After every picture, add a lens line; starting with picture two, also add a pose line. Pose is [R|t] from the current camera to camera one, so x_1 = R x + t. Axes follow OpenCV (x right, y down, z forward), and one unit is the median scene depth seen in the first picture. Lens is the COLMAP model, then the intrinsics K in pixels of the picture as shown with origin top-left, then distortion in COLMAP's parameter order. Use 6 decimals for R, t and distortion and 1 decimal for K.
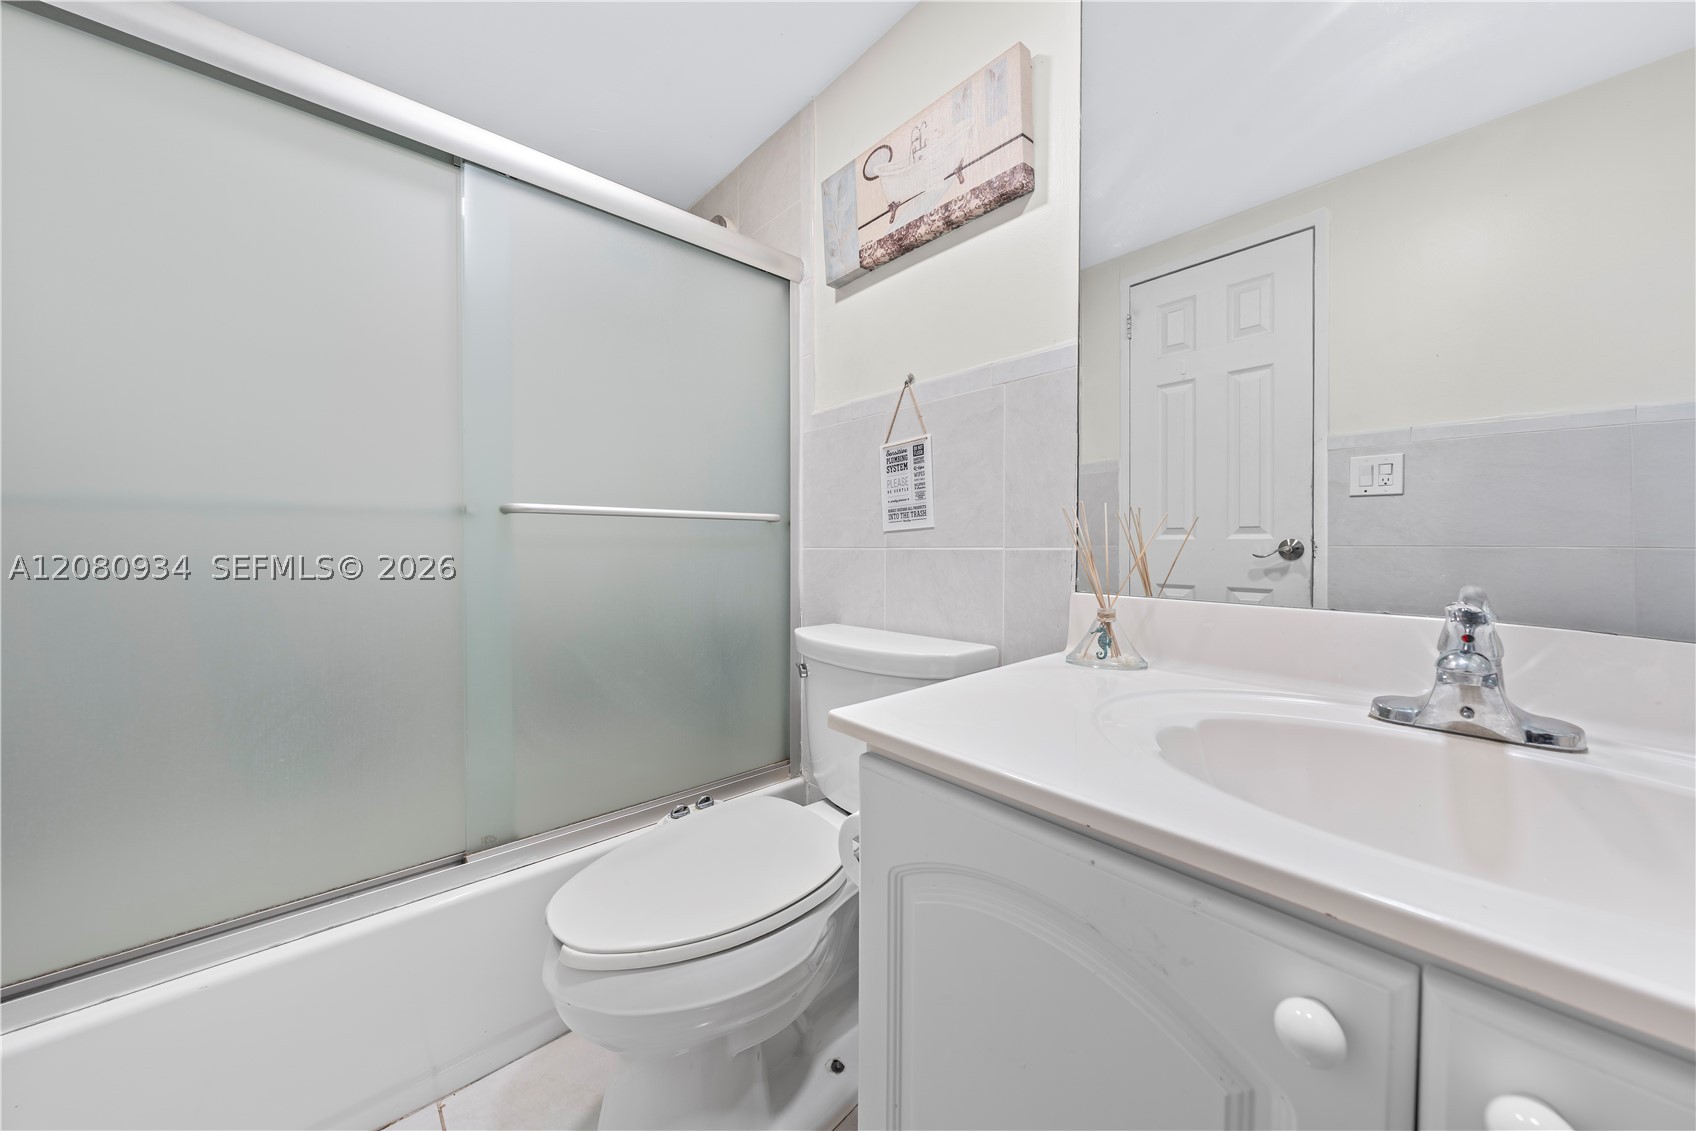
lens RADIAL K [[577.4, 0, 844.8], [0, 577.4, 556.3], [0, 0, 1]] dist [-0.004125, 0.000797]
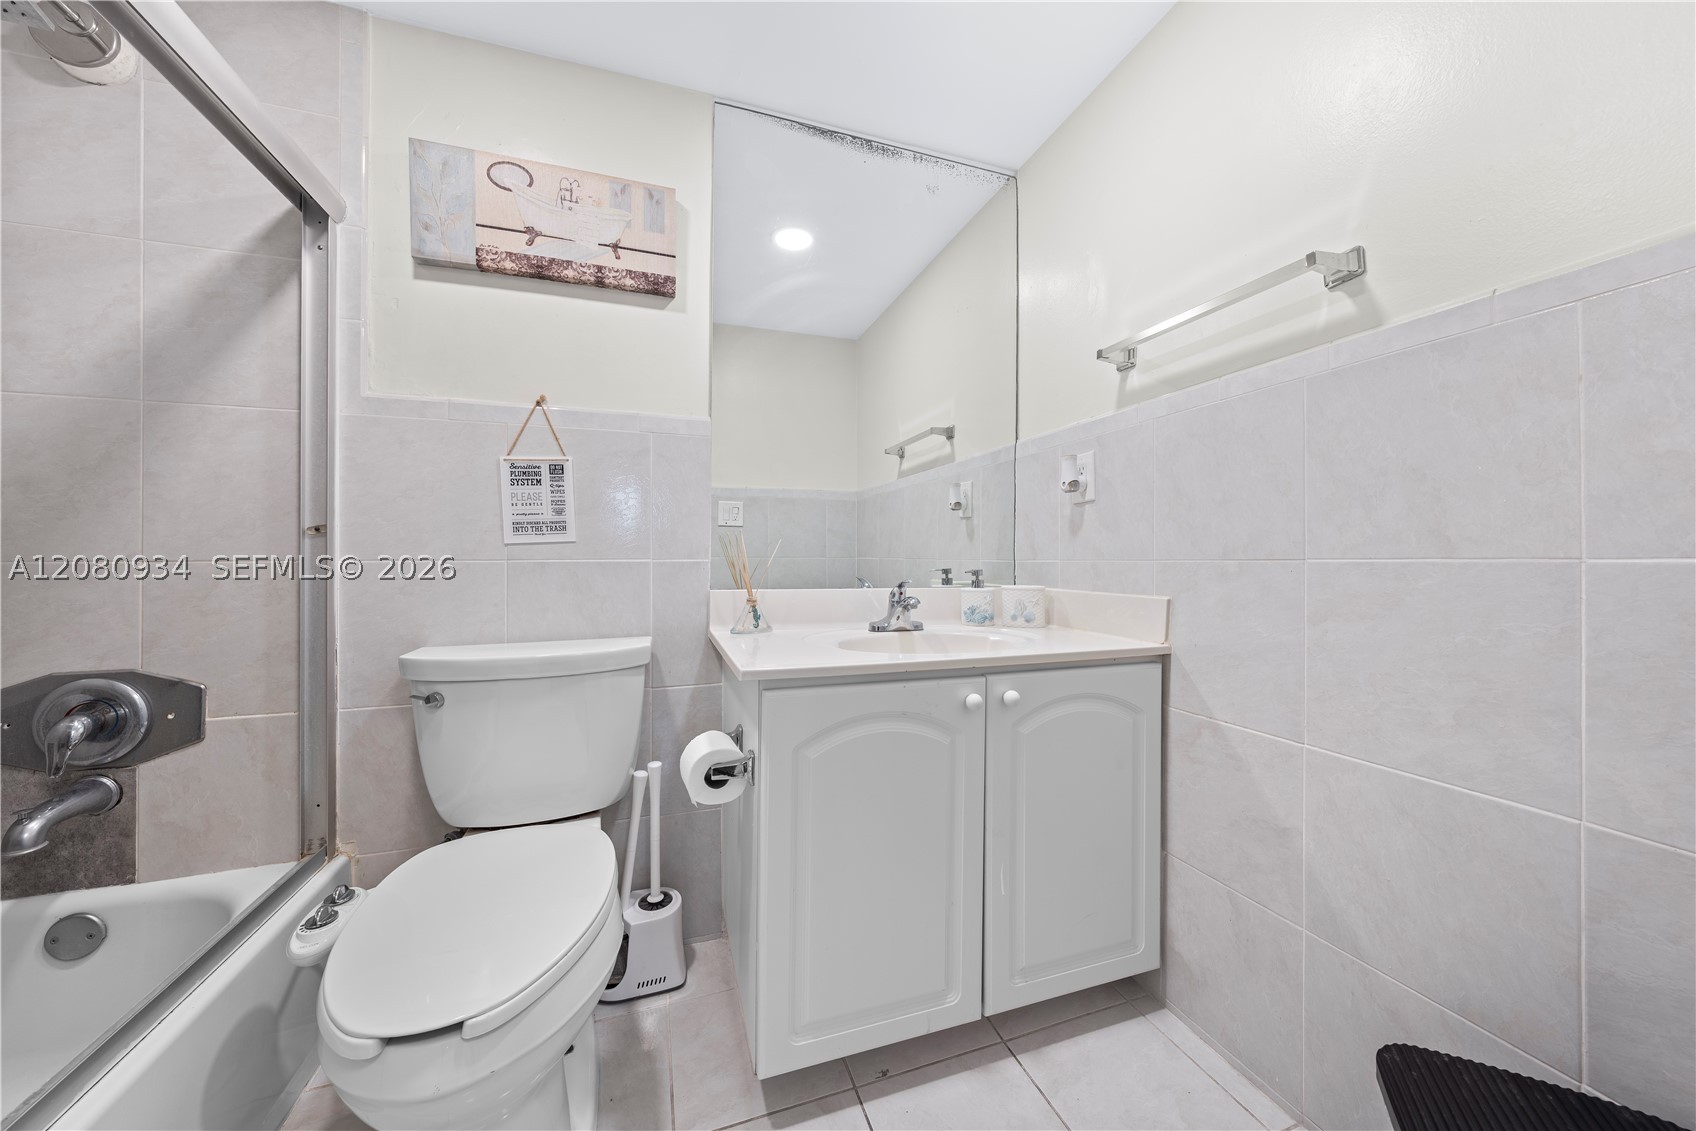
lens RADIAL K [[577.4, 0, 840.7], [0, 577.4, 559.5], [0, 0, 1]] dist [-0.004125, 0.000797]
pose [[0.404252, -0.005328, 0.914632, -0.635697], [0.017778, 0.999840, -0.002033, -0.004057], [-0.914475, 0.017083, 0.404282, 0.081200]]
